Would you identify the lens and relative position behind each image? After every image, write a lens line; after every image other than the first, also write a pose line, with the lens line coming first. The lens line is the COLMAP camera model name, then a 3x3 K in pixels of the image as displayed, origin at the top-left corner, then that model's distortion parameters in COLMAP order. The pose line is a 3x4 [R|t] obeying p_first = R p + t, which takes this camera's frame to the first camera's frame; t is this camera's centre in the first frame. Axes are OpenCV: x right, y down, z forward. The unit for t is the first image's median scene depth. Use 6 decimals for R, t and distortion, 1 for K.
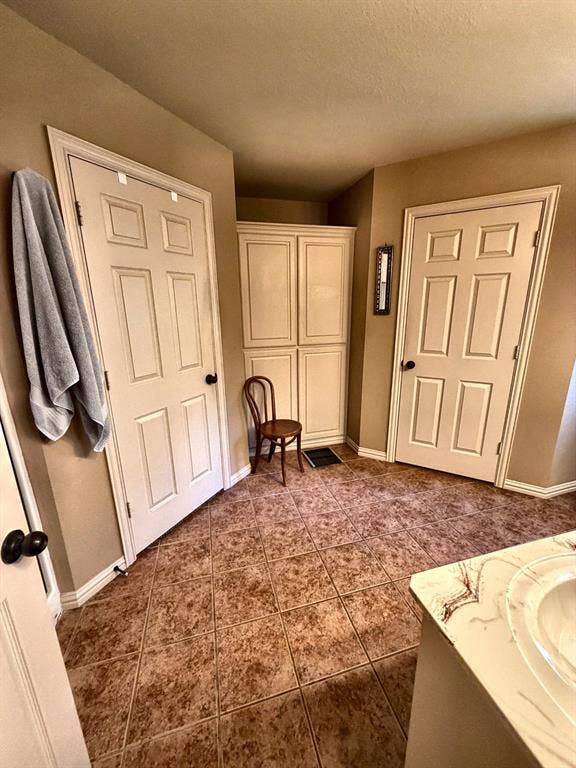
lens RADIAL K [[305.5, 0, 288.0], [0, 305.5, 384.0], [0, 0, 1]] dist [-0.000600, 0.000059]
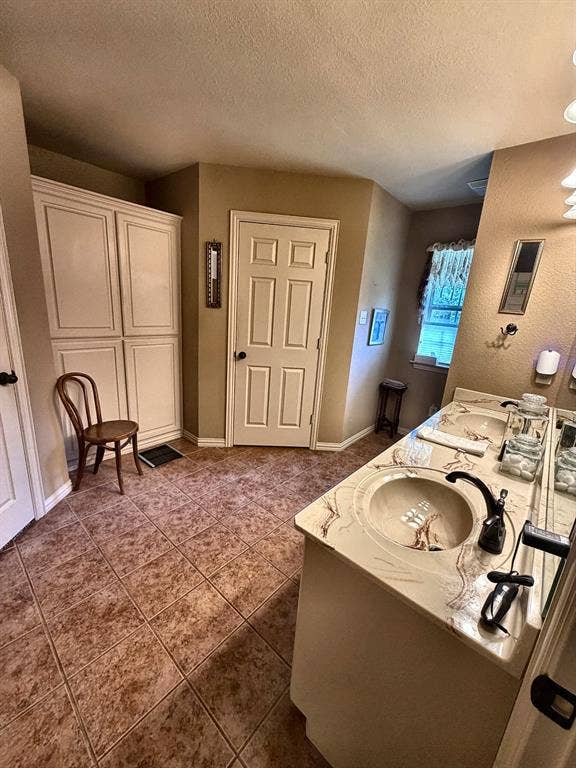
lens RADIAL K [[305.5, 0, 288.0], [0, 305.5, 384.0], [0, 0, 1]] dist [-0.000600, 0.000059]
pose [[0.831012, -0.071235, 0.551675, -0.087014], [0.062016, 0.997448, 0.035378, 0.013354], [-0.552787, 0.004813, 0.833308, -0.009439]]
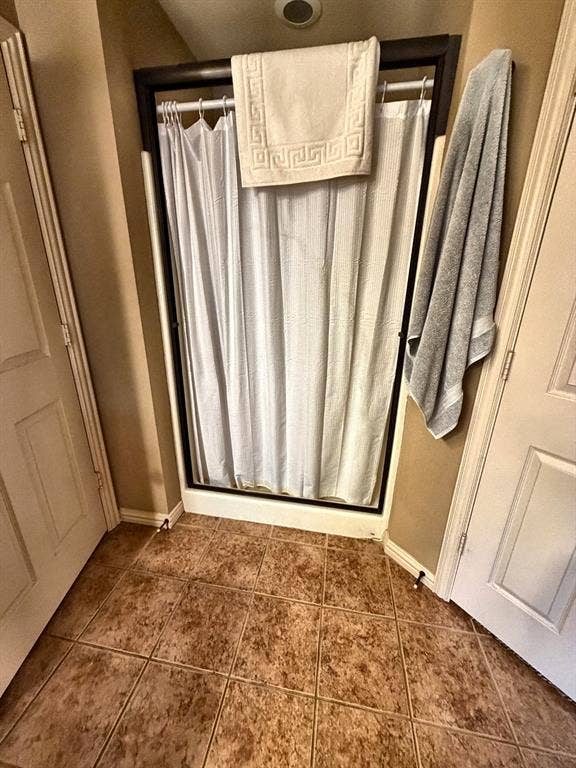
lens RADIAL K [[305.5, 0, 288.0], [0, 305.5, 384.0], [0, 0, 1]] dist [-0.000600, 0.000059]
pose [[-0.430982, 0.302455, -0.850162, 0.118502], [-0.235126, 0.871966, 0.429408, -0.098054], [0.871189, 0.384962, -0.304687, 0.545926]]
